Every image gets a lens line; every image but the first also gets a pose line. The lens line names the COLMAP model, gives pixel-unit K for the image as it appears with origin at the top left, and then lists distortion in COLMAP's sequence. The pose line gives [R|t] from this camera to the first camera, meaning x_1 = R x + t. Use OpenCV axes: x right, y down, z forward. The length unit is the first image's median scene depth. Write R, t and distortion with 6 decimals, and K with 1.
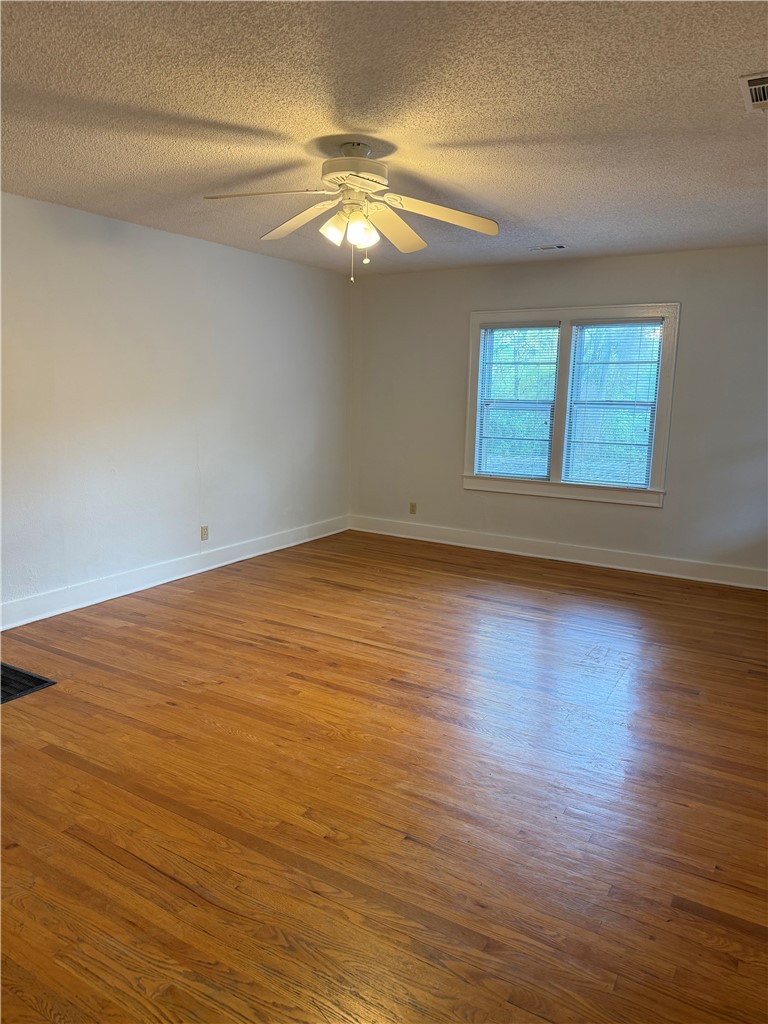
lens RADIAL K [[714.4, 0, 381.3], [0, 714.4, 508.7], [0, 0, 1]] dist [0.104019, -0.138174]
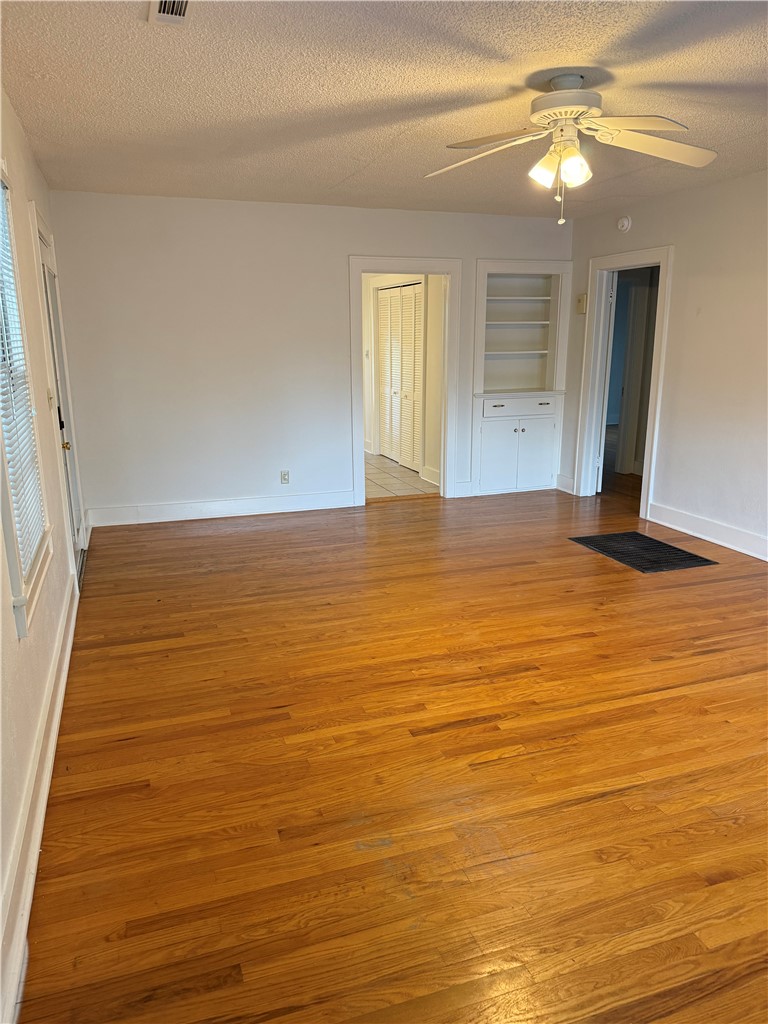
lens RADIAL K [[714.4, 0, 381.3], [0, 714.4, 508.7], [0, 0, 1]] dist [0.104019, -0.138174]
pose [[-0.631085, 0.164515, -0.758068, 0.885179], [-0.143525, 0.935615, 0.322529, -0.236235], [0.762321, 0.312345, -0.566840, 1.462393]]
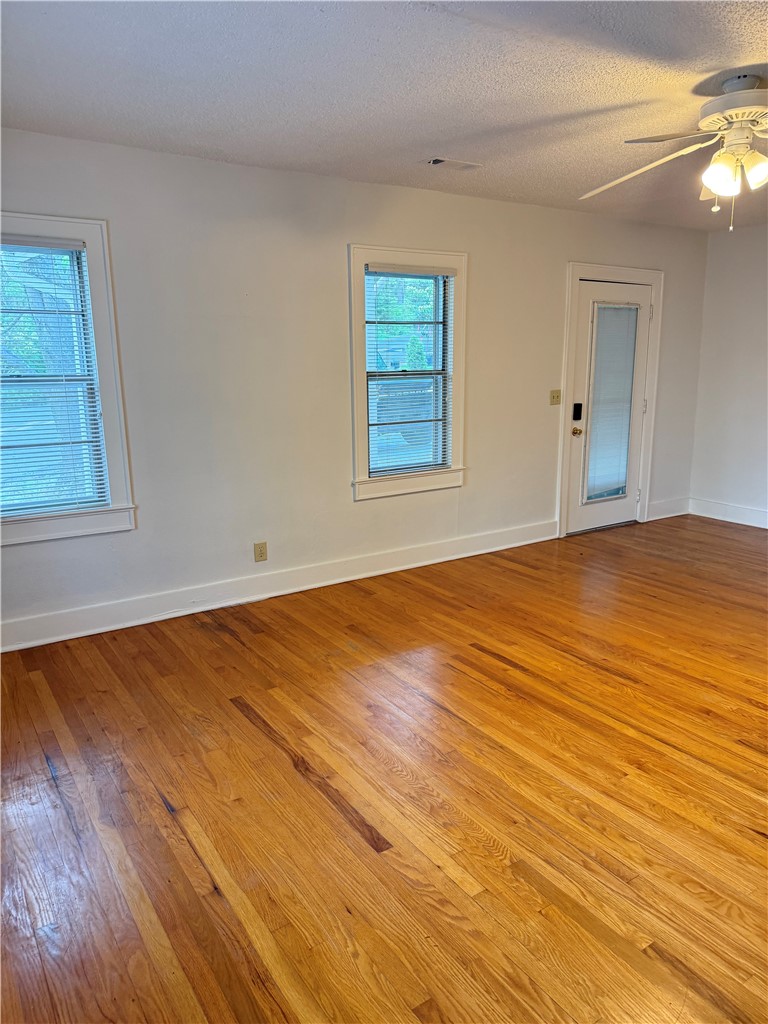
lens RADIAL K [[714.4, 0, 381.3], [0, 714.4, 508.7], [0, 0, 1]] dist [0.104019, -0.138174]
pose [[-0.907024, -0.097224, 0.409700, -0.050762], [0.064805, 0.929156, 0.363963, -0.348004], [-0.416061, 0.356674, -0.836467, 2.032325]]
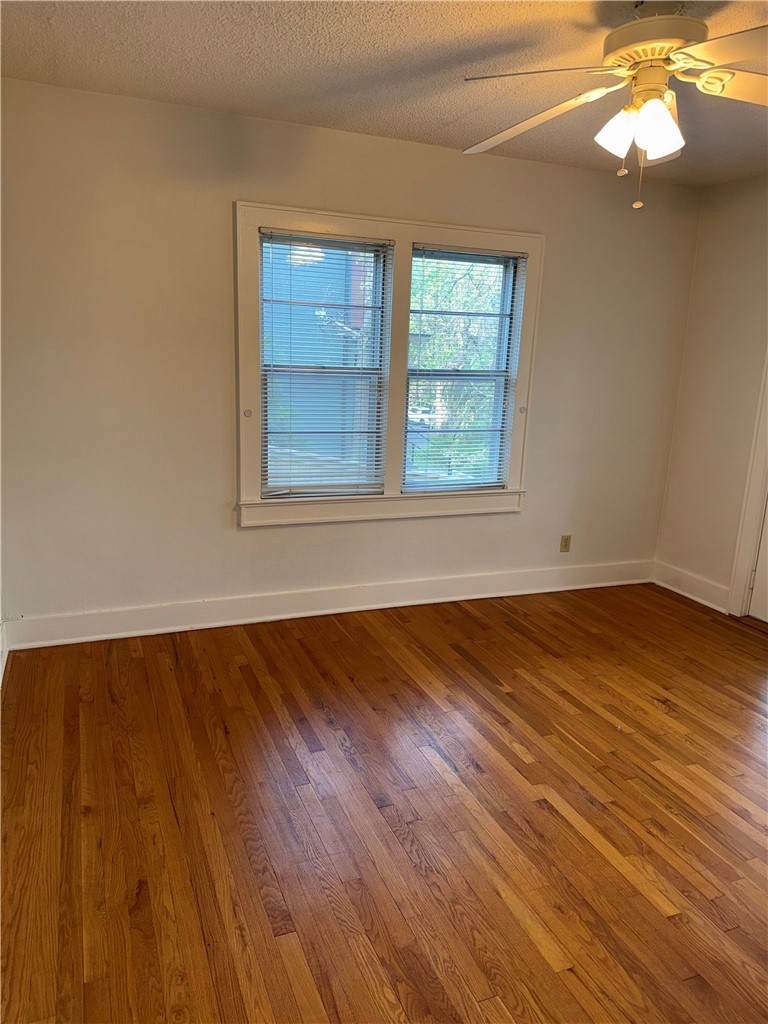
lens RADIAL K [[718.0, 0, 384.0], [0, 718.0, 512.0], [0, 0, 1]] dist [0.069372, -0.067867]
pose [[0.587942, -0.182448, 0.788059, -0.537291], [0.114887, 0.983190, 0.141911, -0.215260], [-0.800703, 0.007102, 0.599019, 1.141582]]
